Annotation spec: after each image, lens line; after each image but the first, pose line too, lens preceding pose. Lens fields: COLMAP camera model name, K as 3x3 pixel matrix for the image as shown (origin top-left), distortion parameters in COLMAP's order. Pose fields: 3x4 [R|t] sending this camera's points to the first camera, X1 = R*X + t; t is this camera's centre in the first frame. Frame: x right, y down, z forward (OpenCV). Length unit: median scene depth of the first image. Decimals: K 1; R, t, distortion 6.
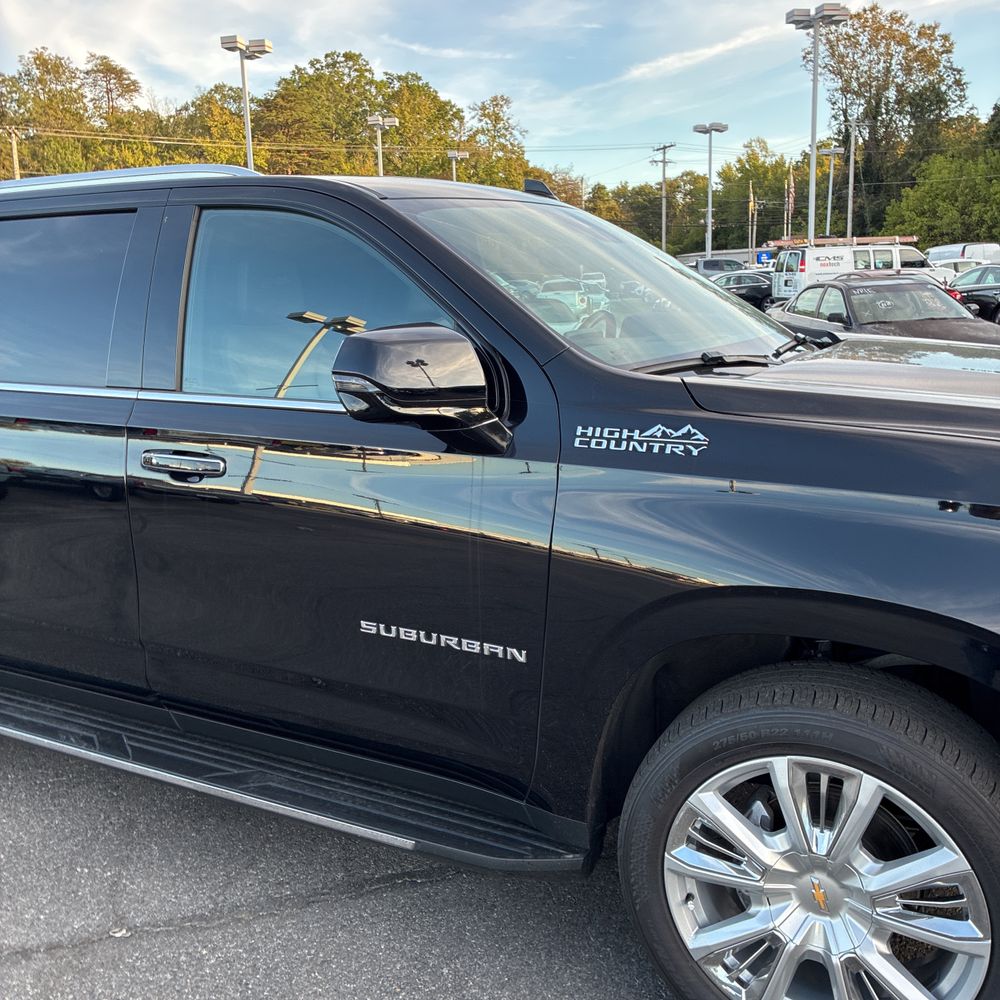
lens RADIAL K [[1008.9, 0, 495.5], [0, 1008.9, 485.6], [0, 0, 1]] dist [0.020081, 0.000000]
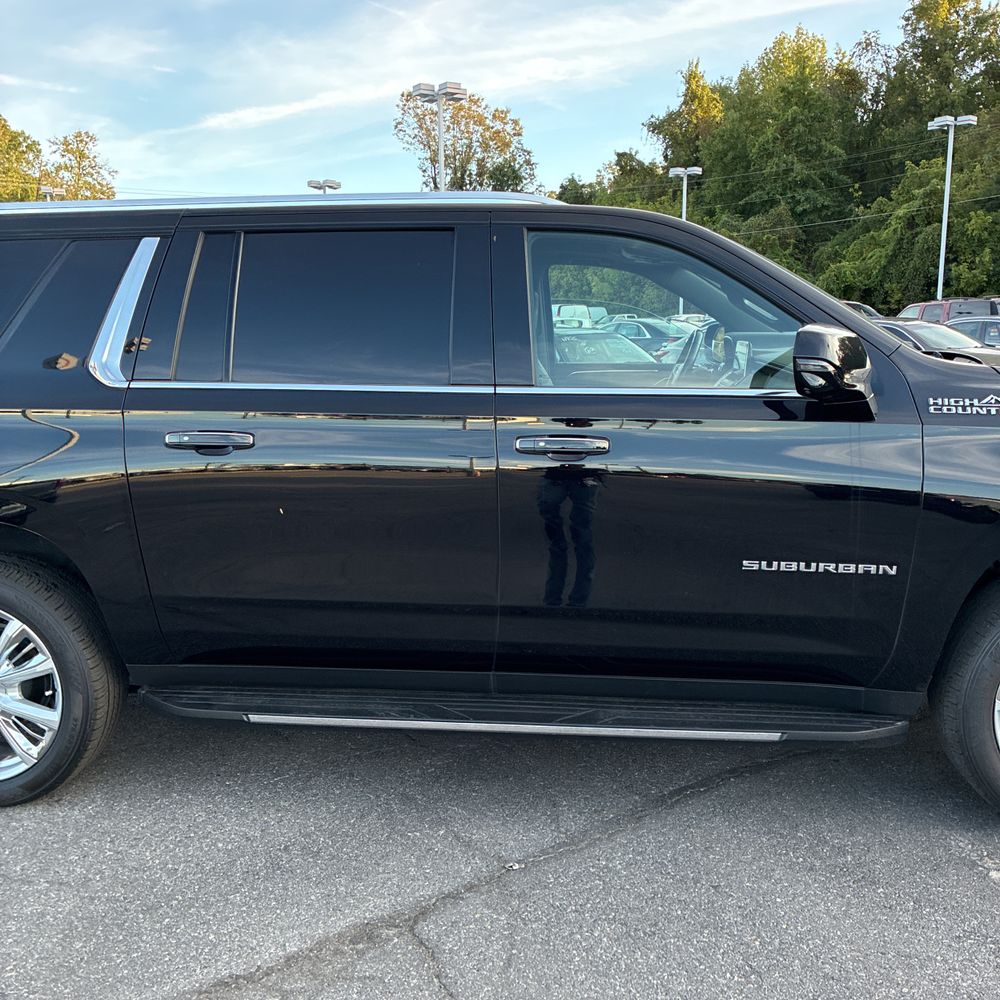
lens RADIAL K [[1008.9, 0, 495.5], [0, 1008.9, 500.0], [0, 0, 1]] dist [0.020081, 0.000000]
pose [[0.921680, -0.042818, 0.385582, -0.919506], [0.056898, 0.998063, -0.025173, 0.074520], [-0.383757, 0.045141, 0.922330, -0.043477]]
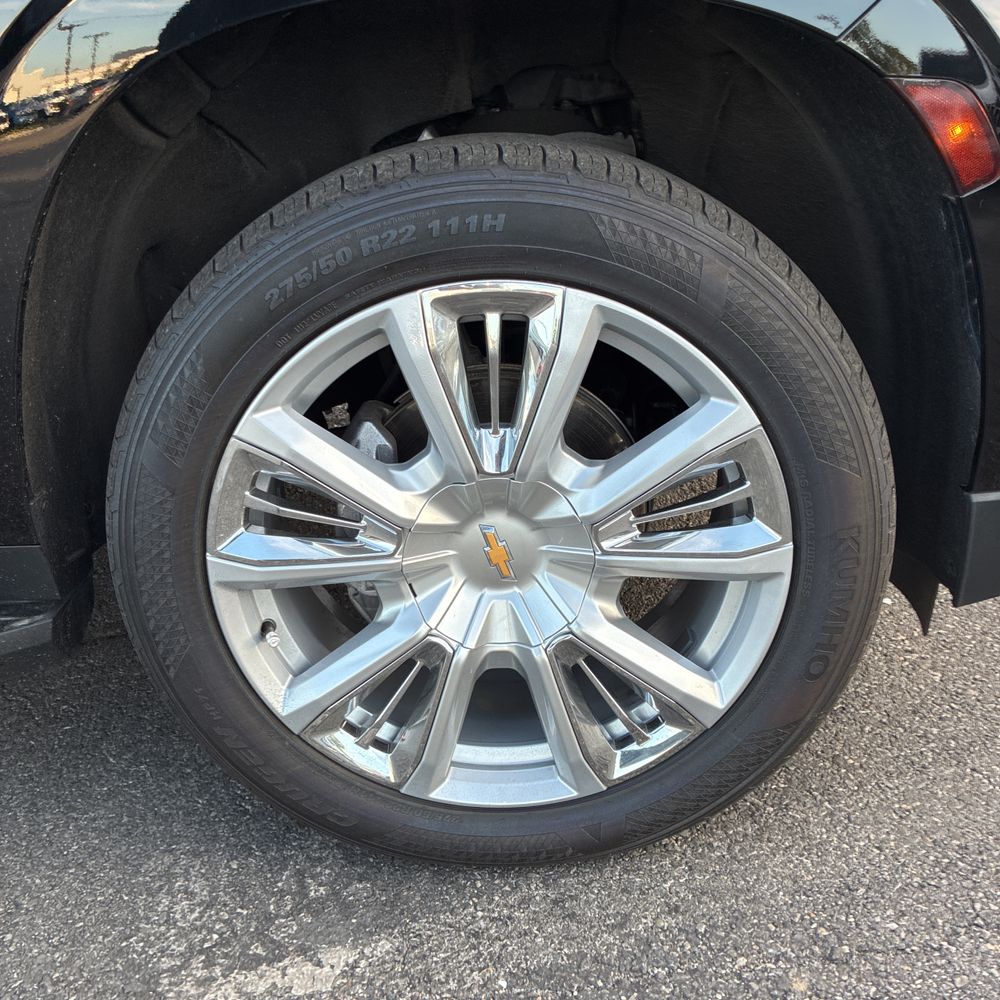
lens RADIAL K [[1008.9, 0, 496.9], [0, 1008.9, 494.0], [0, 0, 1]] dist [0.020081, 0.000000]
pose [[0.884950, -0.190826, 0.424794, 0.080142], [0.109945, 0.972014, 0.207605, 0.224245], [-0.452522, -0.137016, 0.881164, 0.453319]]
